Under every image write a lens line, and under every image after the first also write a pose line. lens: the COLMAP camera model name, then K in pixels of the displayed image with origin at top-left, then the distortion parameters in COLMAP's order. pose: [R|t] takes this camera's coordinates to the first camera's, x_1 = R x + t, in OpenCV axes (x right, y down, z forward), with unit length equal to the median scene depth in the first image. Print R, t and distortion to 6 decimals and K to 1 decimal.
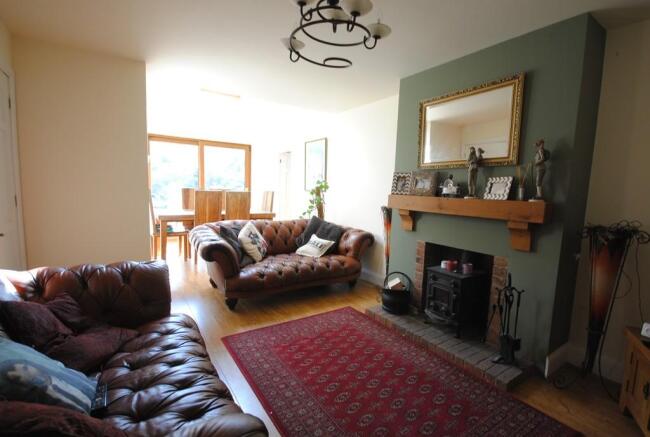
lens RADIAL K [[290.1, 0, 323.3], [0, 290.1, 217.6], [0, 0, 1]] dist [0.000253, 0.000228]
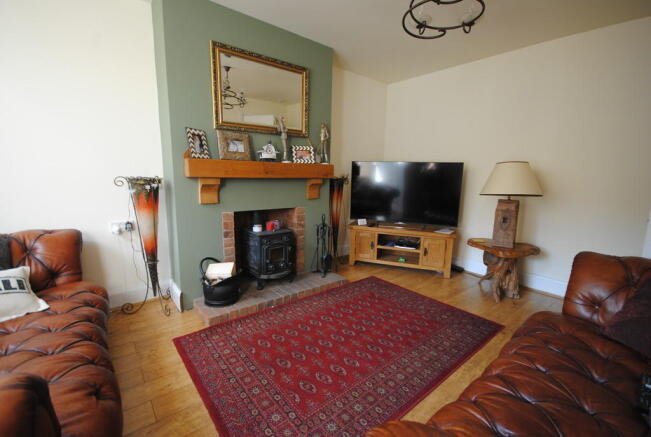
lens RADIAL K [[290.6, 0, 323.9], [0, 290.6, 219.6], [0, 0, 1]] dist [0.000253, 0.000228]
pose [[-0.086522, -0.195204, 0.976939, -0.641818], [0.077090, 0.976364, 0.201917, -0.061871], [-0.993263, 0.092782, -0.069429, 0.892193]]
